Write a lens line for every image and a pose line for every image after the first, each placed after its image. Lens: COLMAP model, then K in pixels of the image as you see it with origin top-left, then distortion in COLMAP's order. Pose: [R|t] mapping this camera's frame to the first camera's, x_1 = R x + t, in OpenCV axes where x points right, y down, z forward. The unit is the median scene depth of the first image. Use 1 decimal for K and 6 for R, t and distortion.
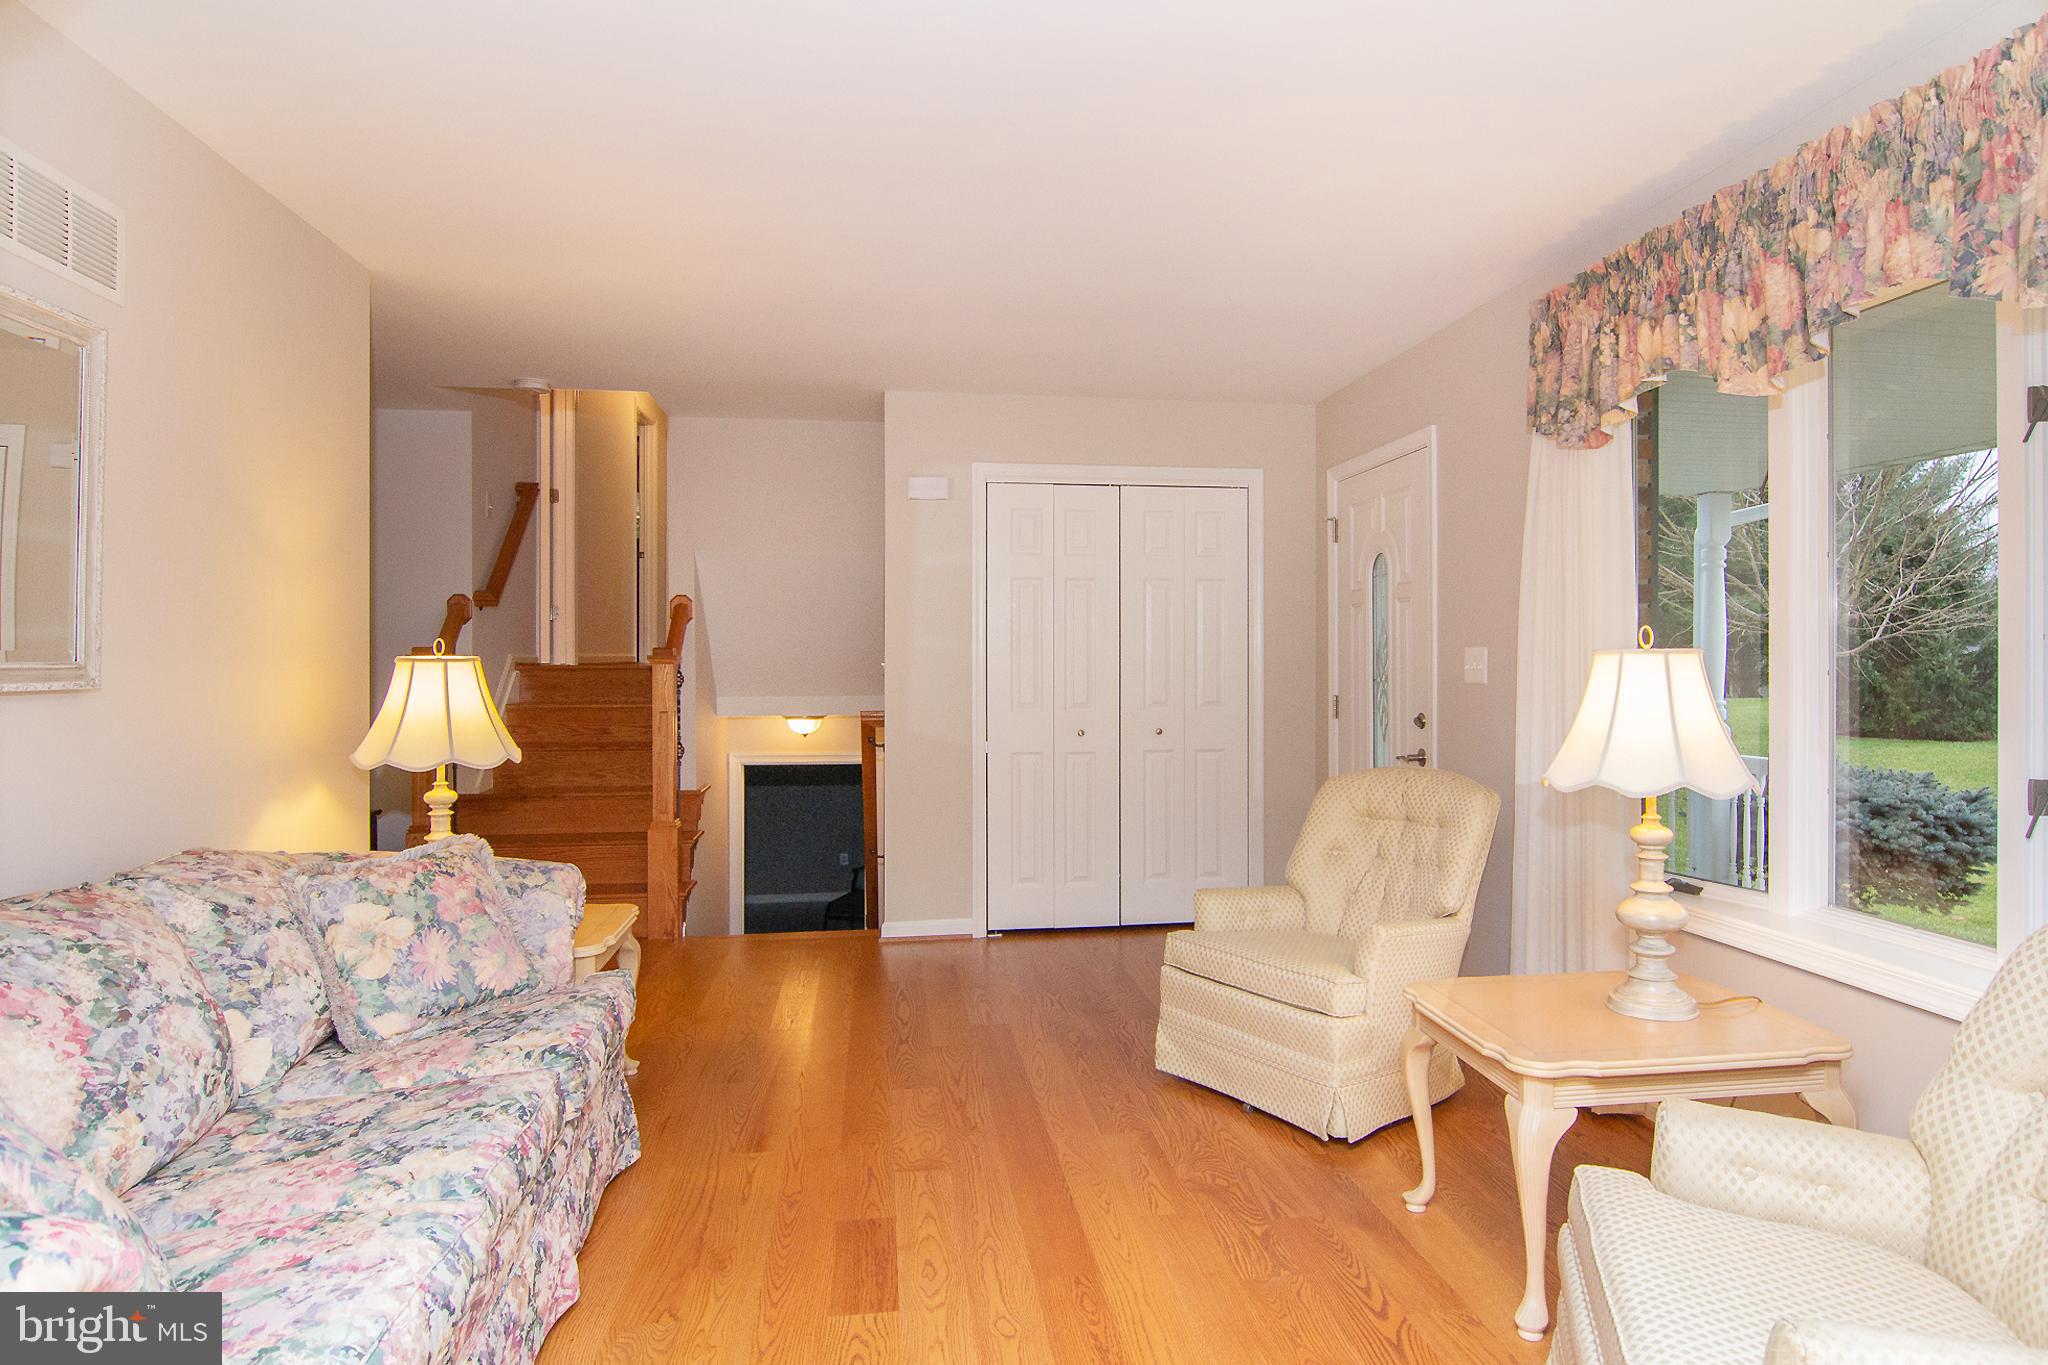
lens RADIAL K [[1210.4, 0, 1052.1], [0, 1210.4, 634.9], [0, 0, 1]] dist [0.001361, -0.004344]
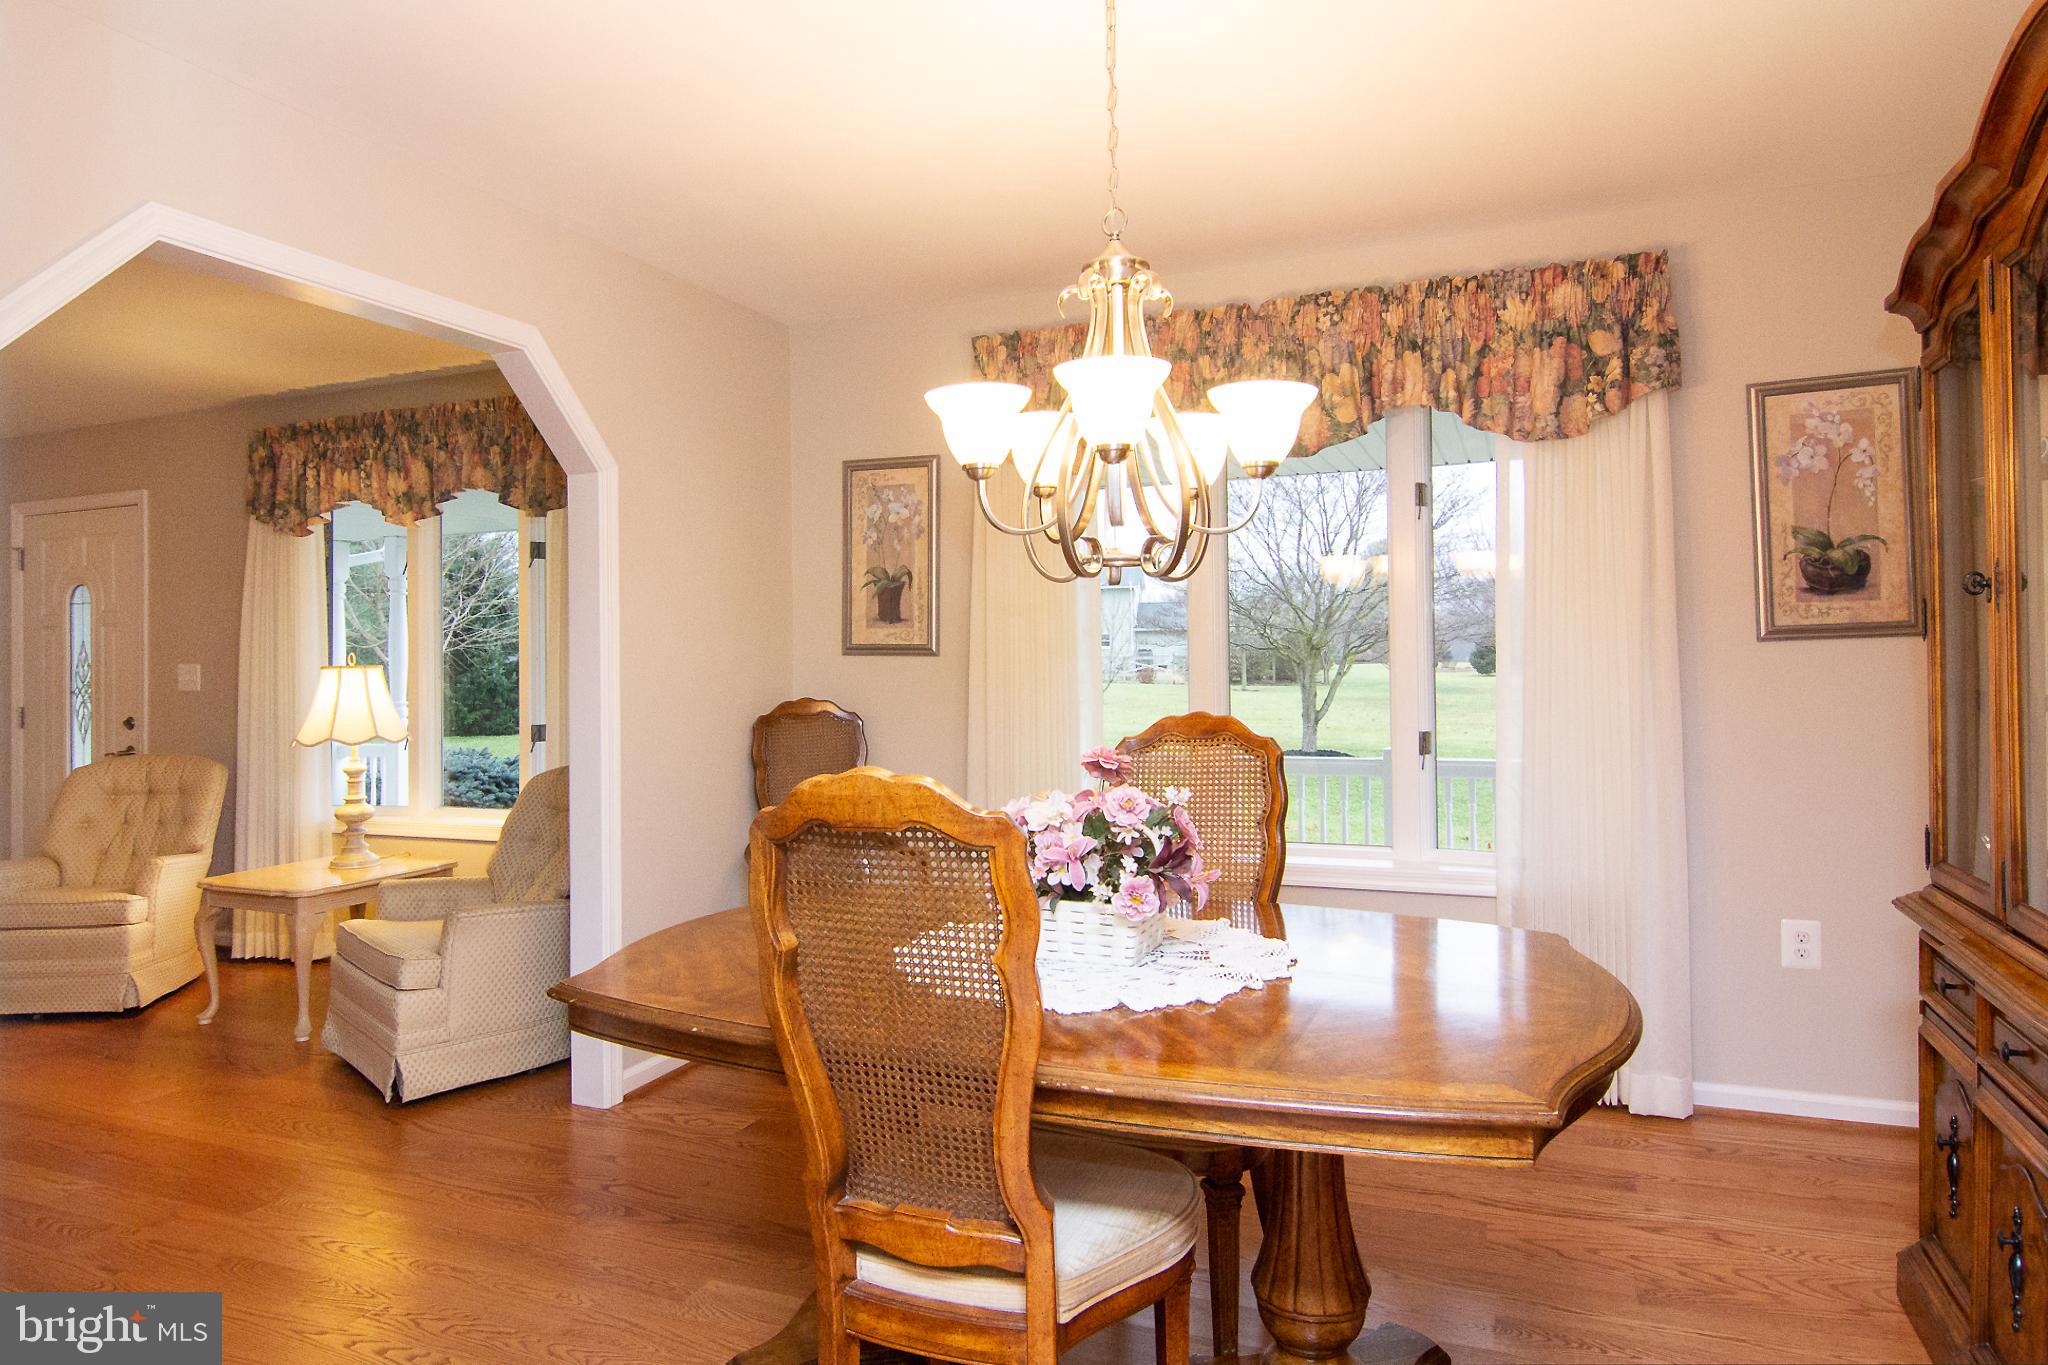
lens RADIAL K [[1263.0, 0, 1024.0], [0, 1263.0, 682.5], [0, 0, 1]] dist [-0.001908, -0.002165]
pose [[0.510766, -0.018921, 0.859511, -0.481620], [-0.007090, 0.999631, 0.026218, -0.016164], [-0.859690, -0.019485, 0.510444, -0.642645]]
